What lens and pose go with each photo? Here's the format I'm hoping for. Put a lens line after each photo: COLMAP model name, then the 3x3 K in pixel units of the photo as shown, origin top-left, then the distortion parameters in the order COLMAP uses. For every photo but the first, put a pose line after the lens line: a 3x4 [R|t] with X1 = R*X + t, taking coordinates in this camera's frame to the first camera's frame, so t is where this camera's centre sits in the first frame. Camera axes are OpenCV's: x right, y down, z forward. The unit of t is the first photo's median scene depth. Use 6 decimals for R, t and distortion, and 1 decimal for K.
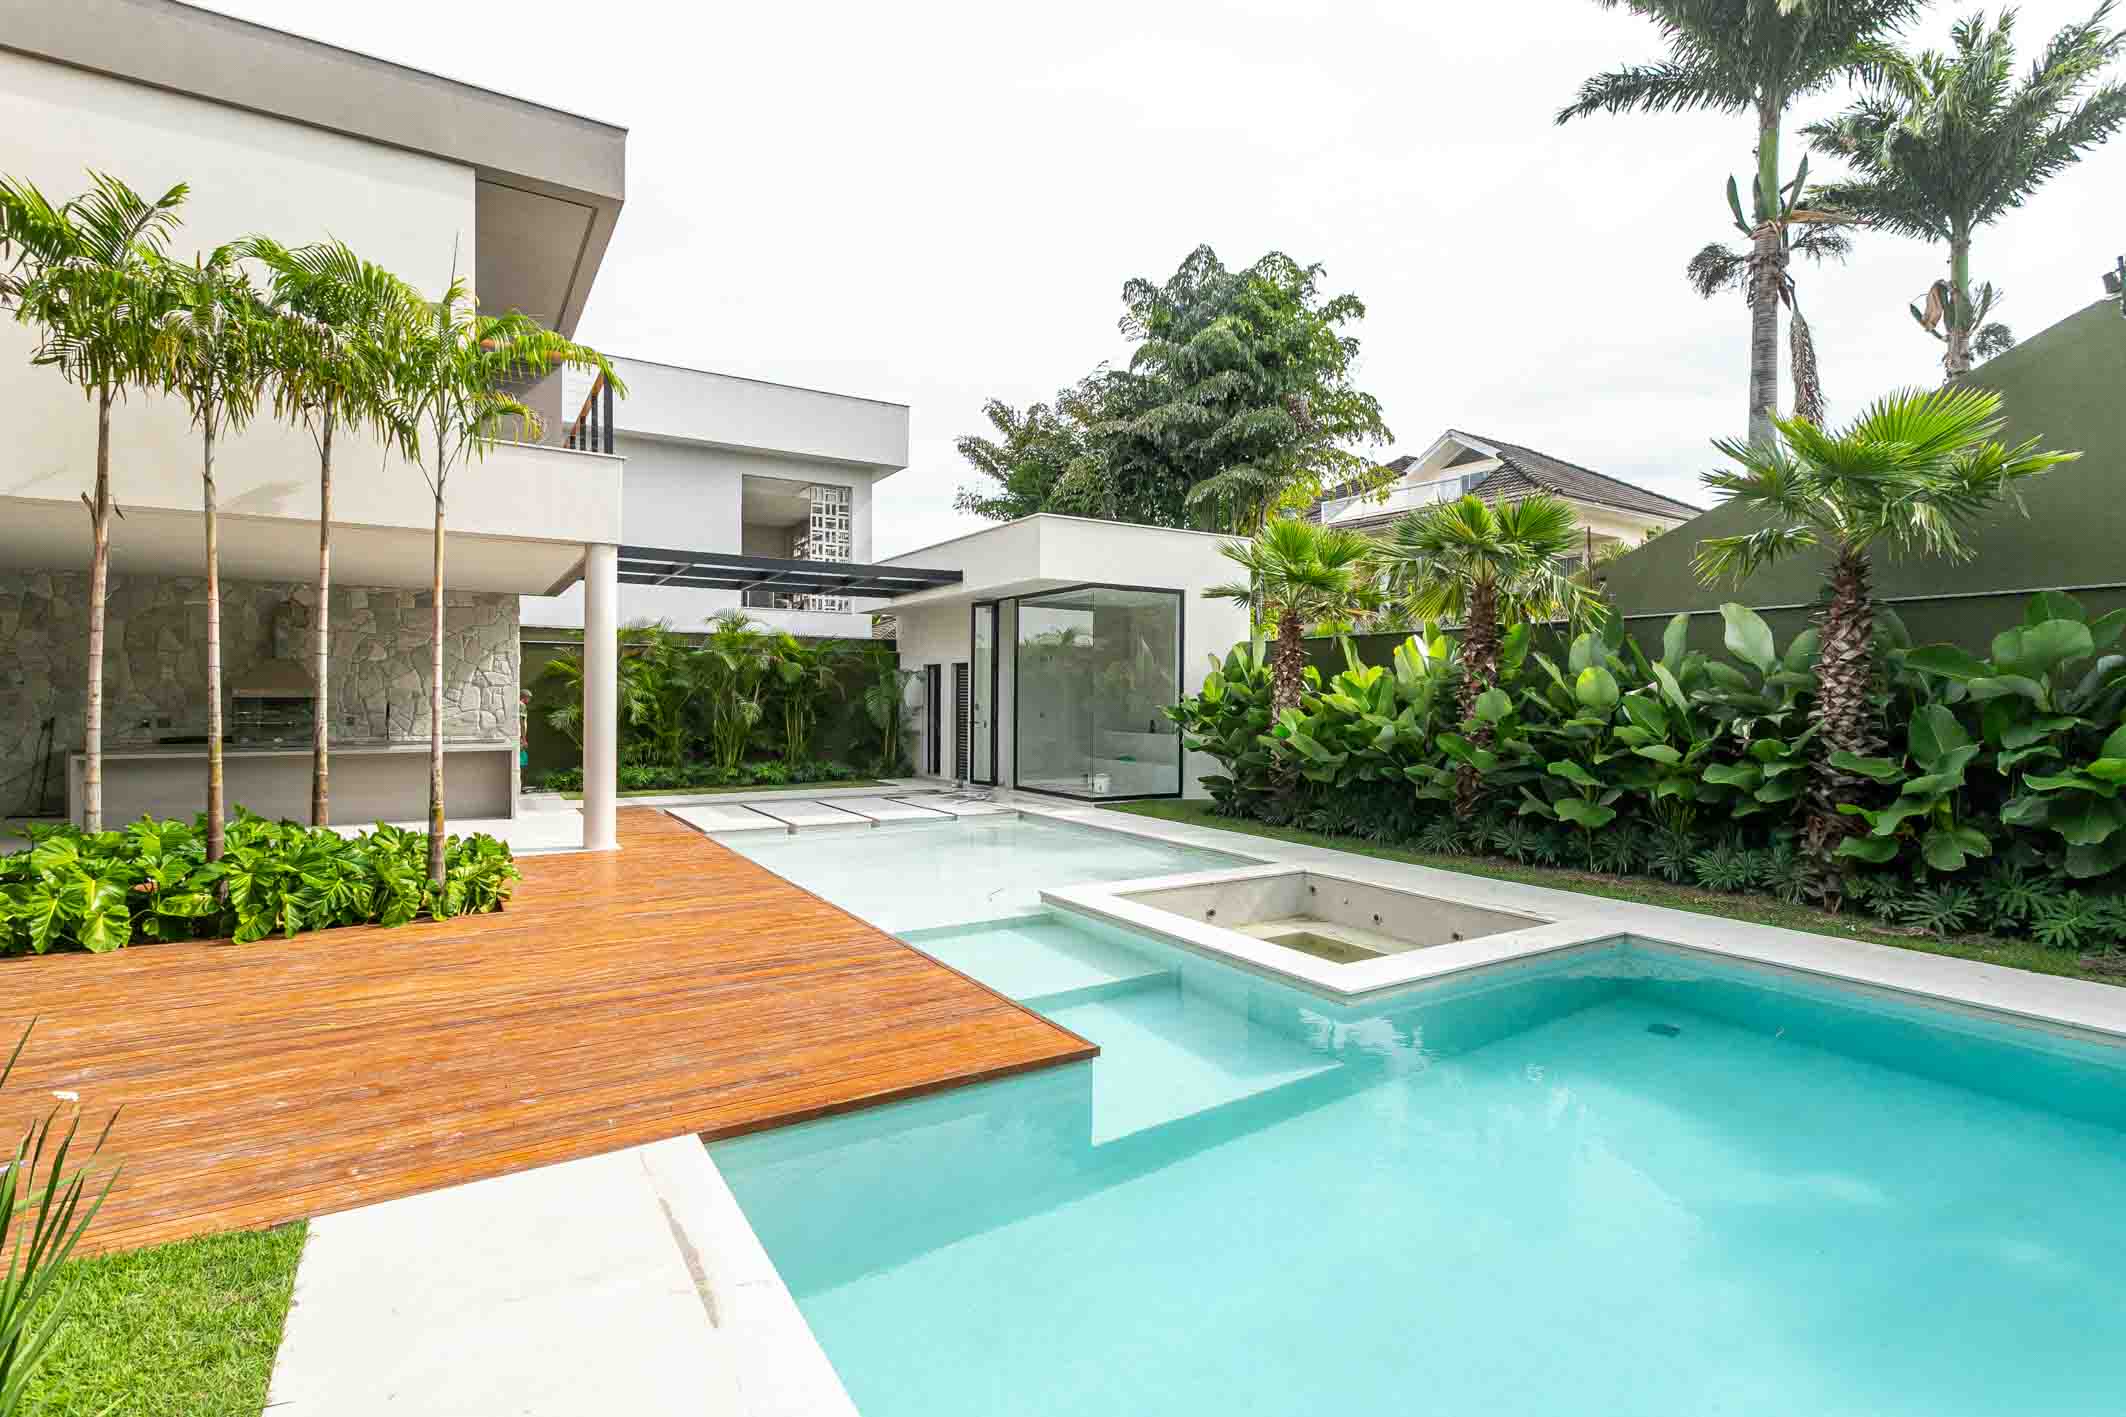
lens RADIAL K [[1000.5, 0, 1067.0], [0, 1000.5, 700.1], [0, 0, 1]] dist [-0.001951, -0.000223]
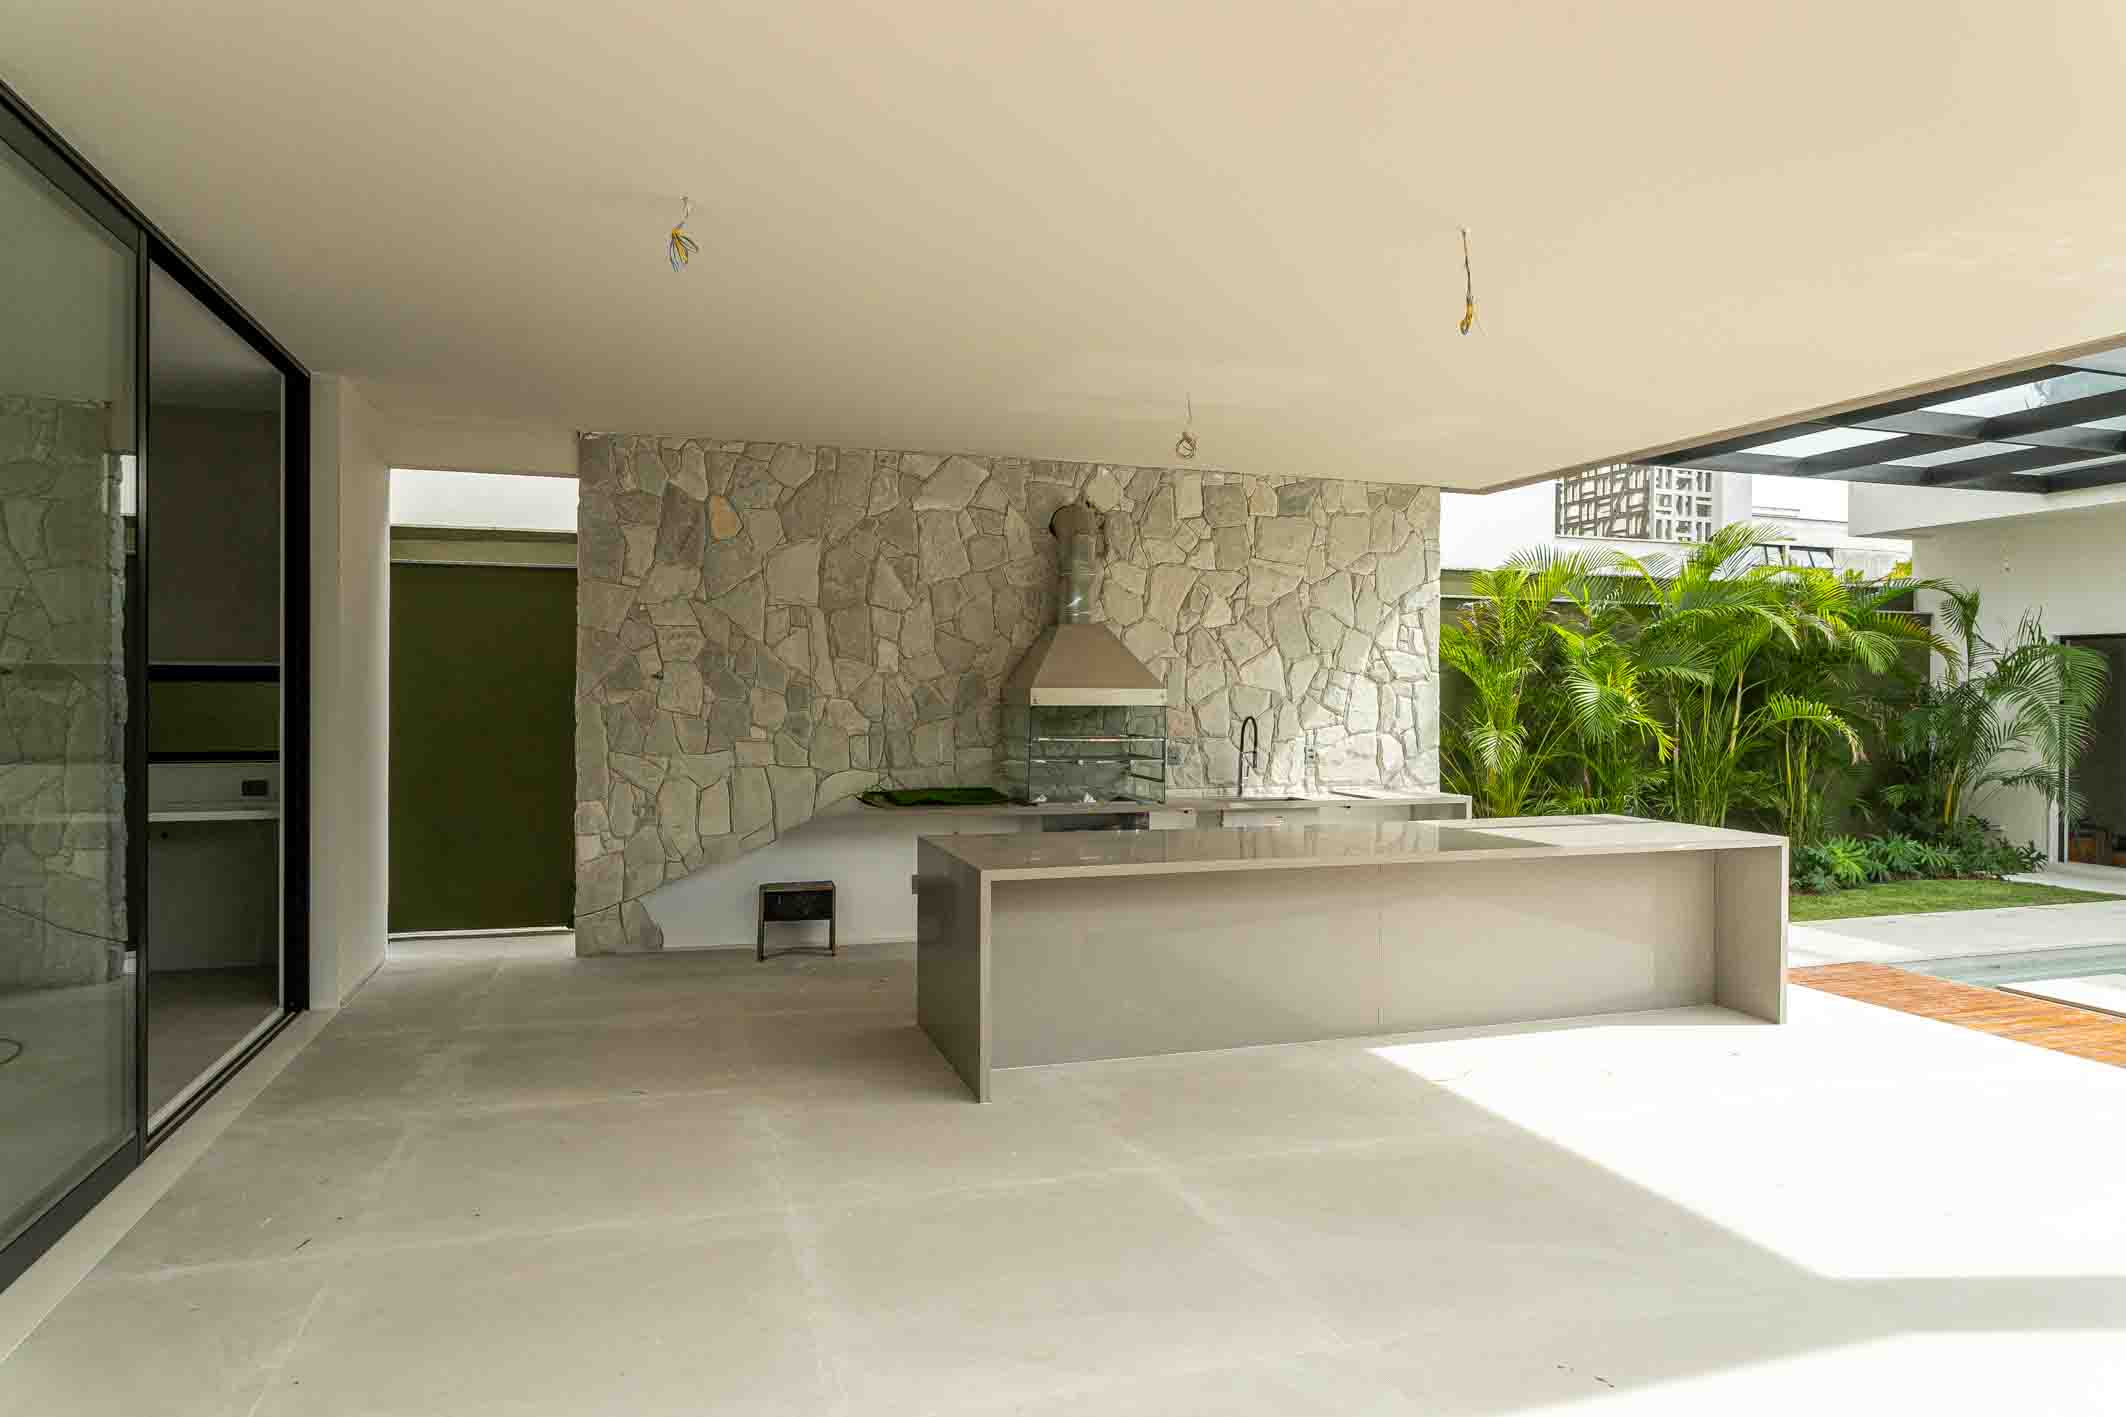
lens RADIAL K [[1315.4, 0, 1063.0], [0, 1315.4, 708.5], [0, 0, 1]] dist [-0.024191, -0.000180]
pose [[0.970829, 0.002186, -0.239765, -0.613255], [-0.000822, 0.999983, 0.005788, -0.004866], [0.239773, -0.005422, 0.970814, 0.377004]]
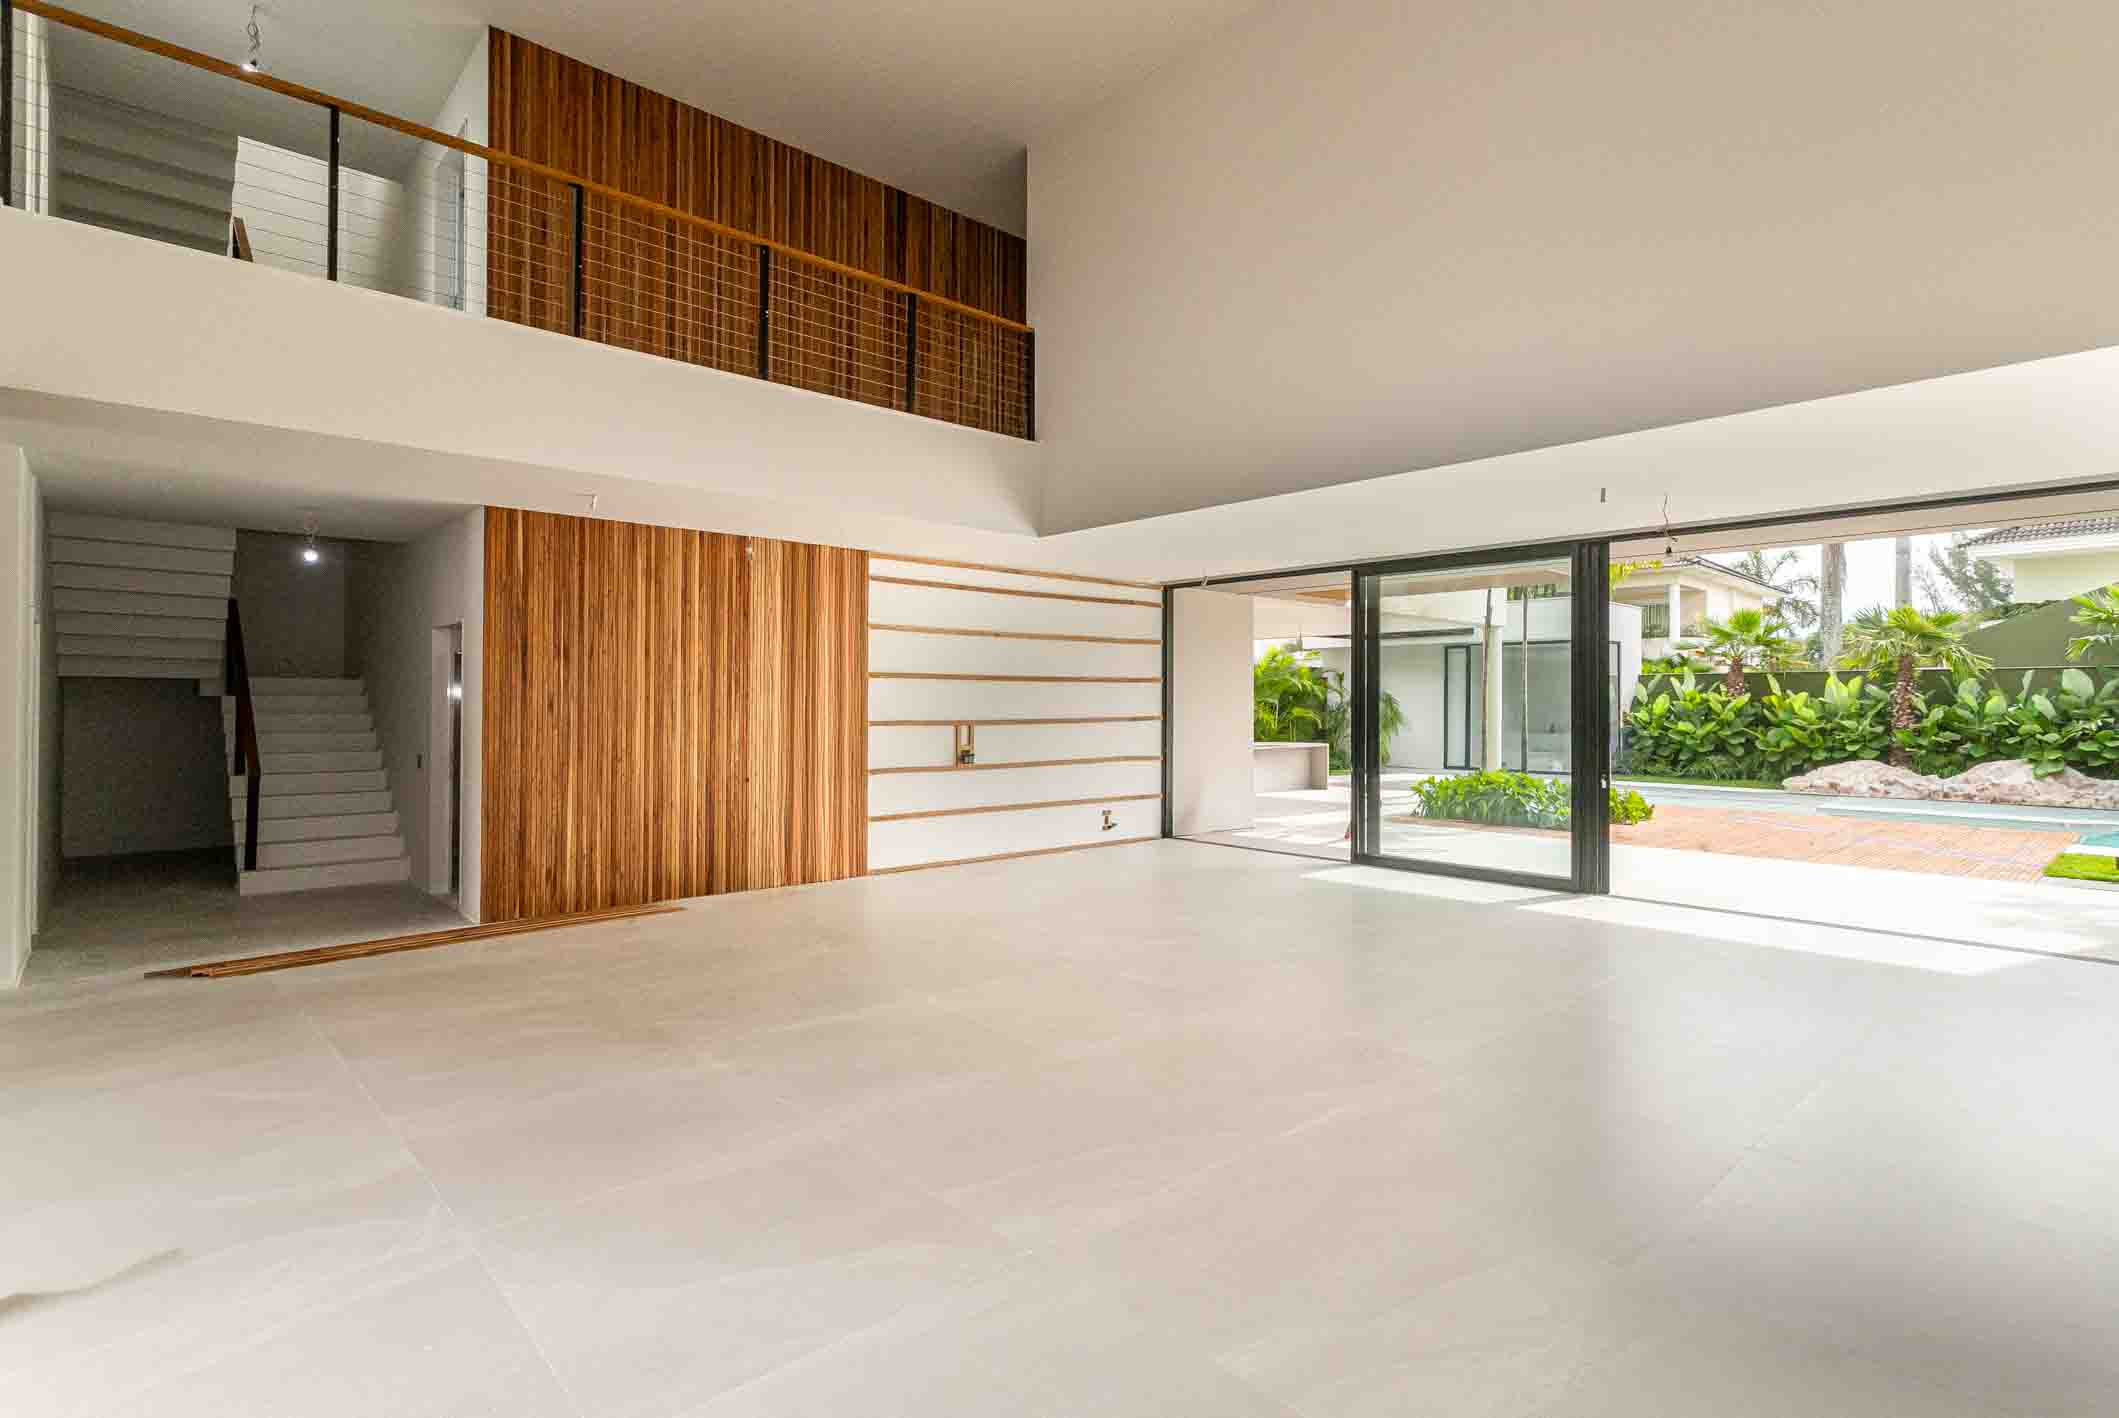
lens RADIAL K [[1012.5, 0, 1063.5], [0, 1012.5, 698.7], [0, 0, 1]] dist [-0.007554, -0.000438]
pose [[0.985822, -0.001454, 0.167791, -1.089386], [0.002736, 0.999969, -0.007412, -0.011867], [-0.167775, 0.007766, 0.985795, -0.454816]]
